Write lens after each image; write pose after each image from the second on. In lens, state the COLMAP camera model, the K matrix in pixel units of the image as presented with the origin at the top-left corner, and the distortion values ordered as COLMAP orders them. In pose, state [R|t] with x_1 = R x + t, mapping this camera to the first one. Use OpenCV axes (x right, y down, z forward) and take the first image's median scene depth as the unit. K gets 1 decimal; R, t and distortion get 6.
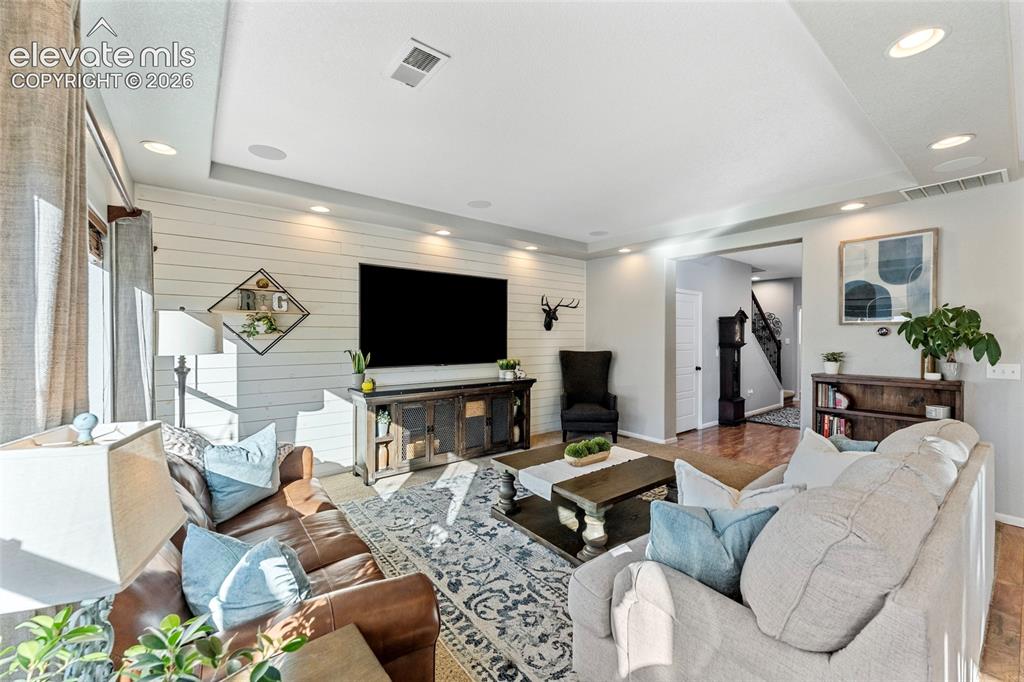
lens RADIAL K [[407.3, 0, 512.0], [0, 407.3, 341.0], [0, 0, 1]] dist [-0.001238, -0.000134]
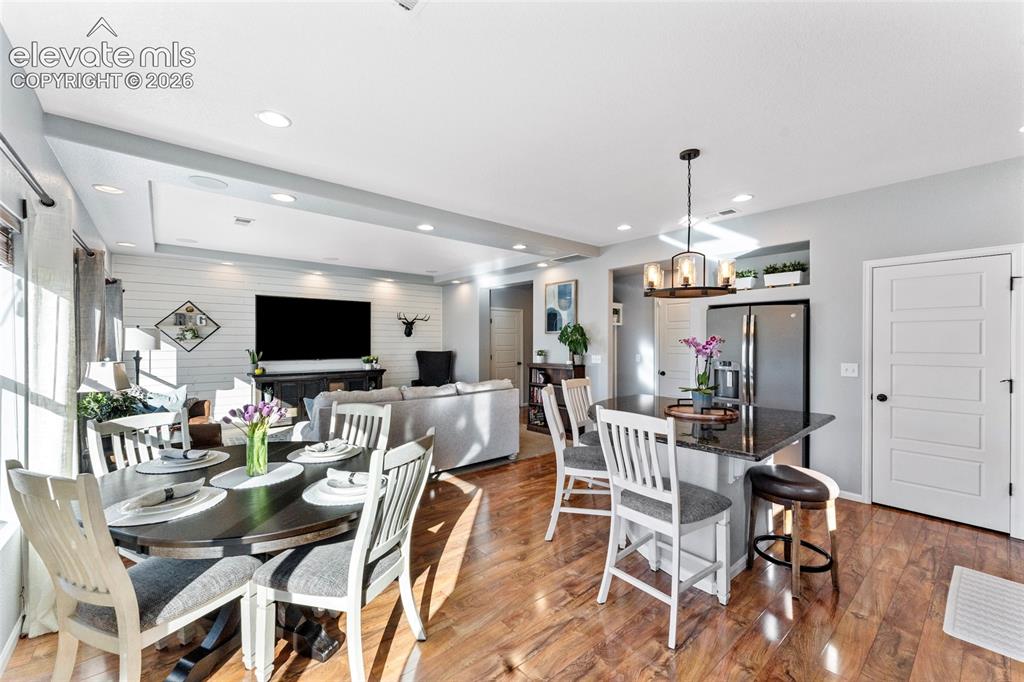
lens RADIAL K [[411.3, 0, 512.0], [0, 411.3, 341.0], [0, 0, 1]] dist [-0.001001, -0.000038]
pose [[0.999275, -0.000975, 0.038057, 0.618089], [0.001450, 0.999921, -0.012474, 0.011896], [-0.038041, 0.012520, 0.999198, -0.705795]]
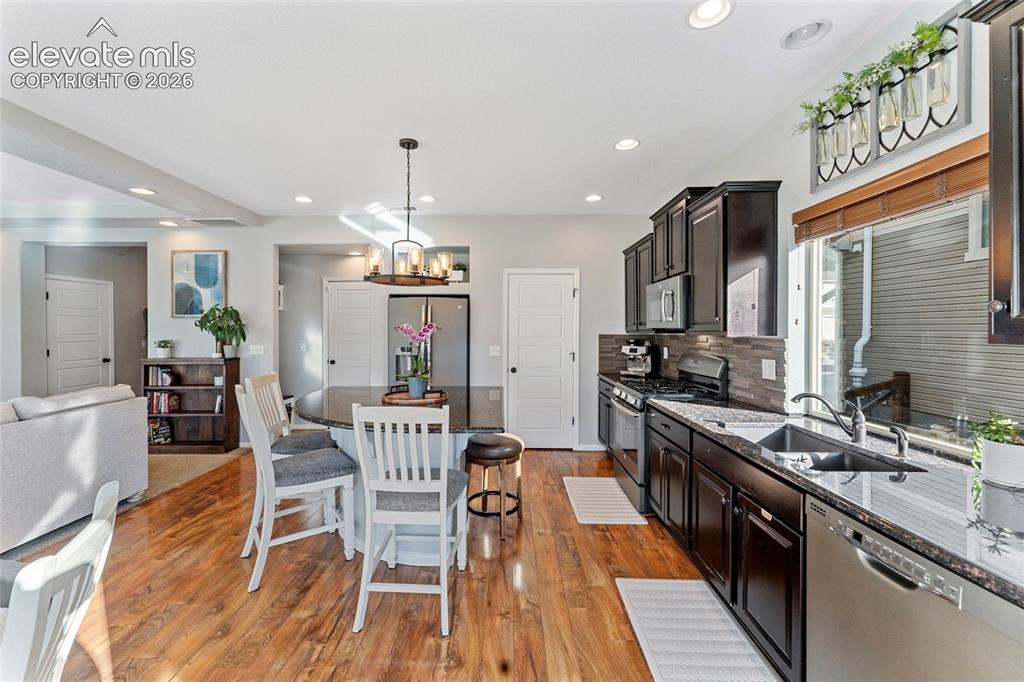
lens RADIAL K [[408.1, 0, 506.7], [0, 408.1, 332.3], [0, 0, 1]] dist [-0.000266, 0.000012]
pose [[0.630031, -0.006970, 0.776539, 0.495489], [0.007932, 0.999965, 0.002540, 0.009679], [-0.776529, 0.004559, 0.630065, -0.583450]]
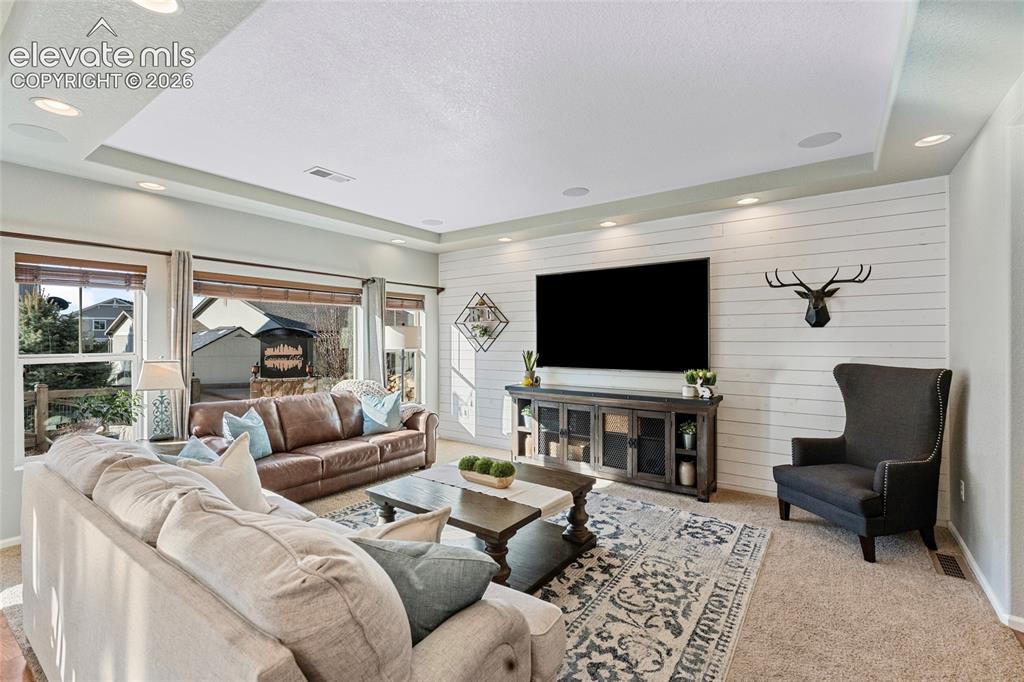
lens RADIAL K [[453.8, 0, 512.0], [0, 453.8, 341.0], [0, 0, 1]] dist [0.000436, 0.000043]
pose [[0.274627, -0.000261, -0.961551, 0.912260], [-0.009222, 0.999953, -0.002906, -0.000958], [0.961507, 0.009665, 0.274612, 0.634761]]
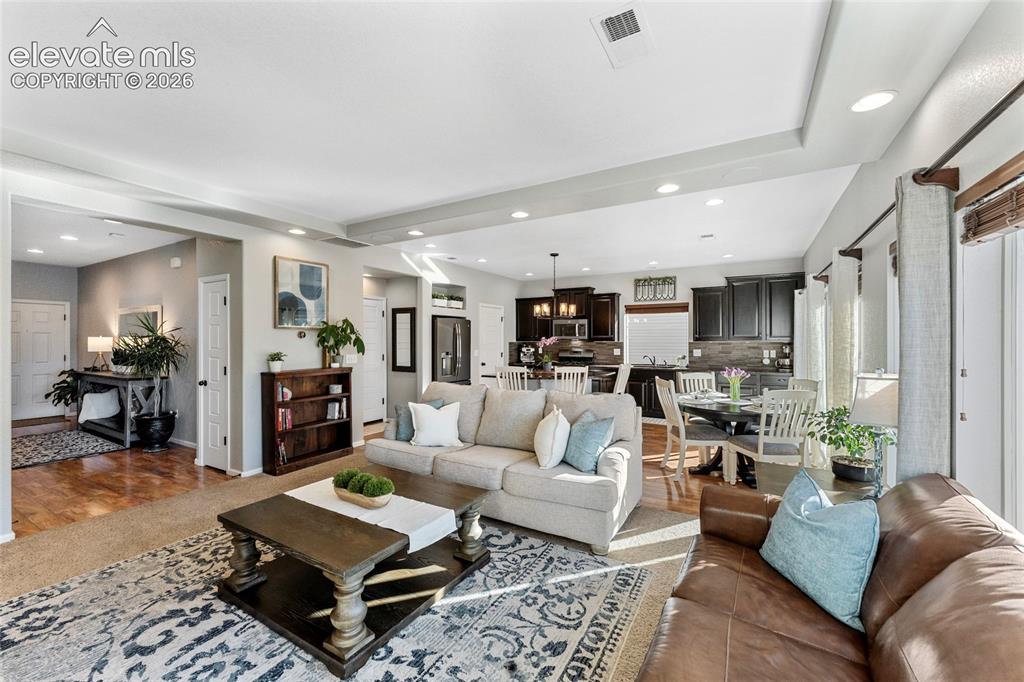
lens RADIAL K [[407.3, 0, 512.0], [0, 407.3, 341.0], [0, 0, 1]] dist [-0.001238, -0.000134]
pose [[-0.366220, -0.005829, 0.930510, -0.513122], [0.010843, 0.999886, 0.010531, -0.009588], [-0.930465, 0.013946, -0.366115, 0.820339]]
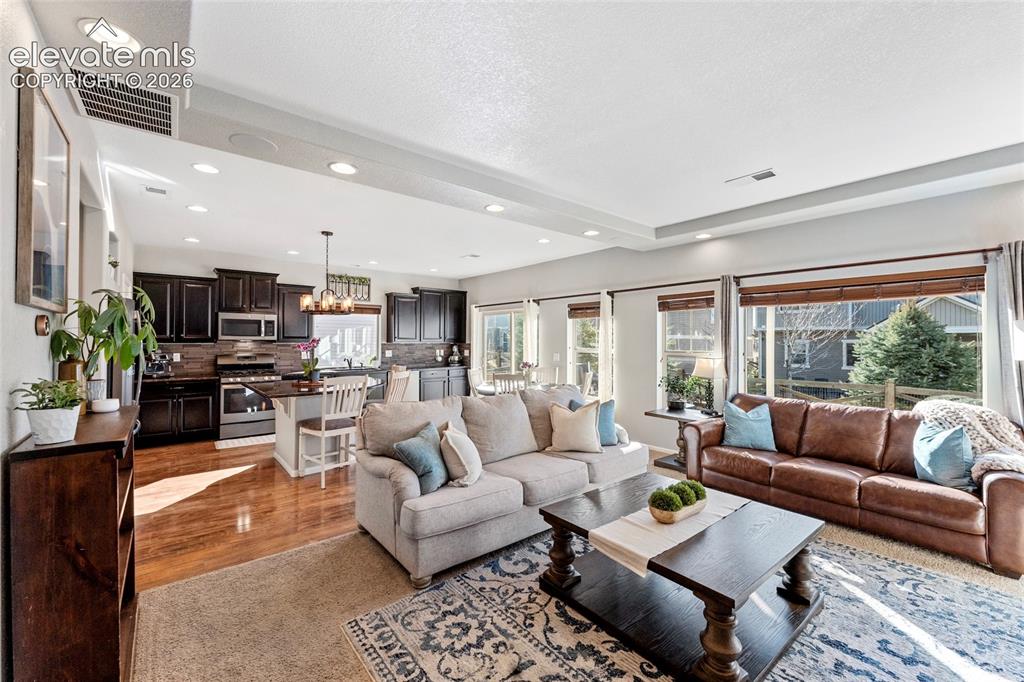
lens RADIAL K [[411.3, 0, 512.0], [0, 411.3, 341.0], [0, 0, 1]] dist [-0.001001, -0.000038]
pose [[-0.999779, -0.005577, -0.020252, 0.403873], [-0.005810, 0.999918, 0.011450, -0.014526], [0.020187, 0.011566, -0.999729, 1.390543]]
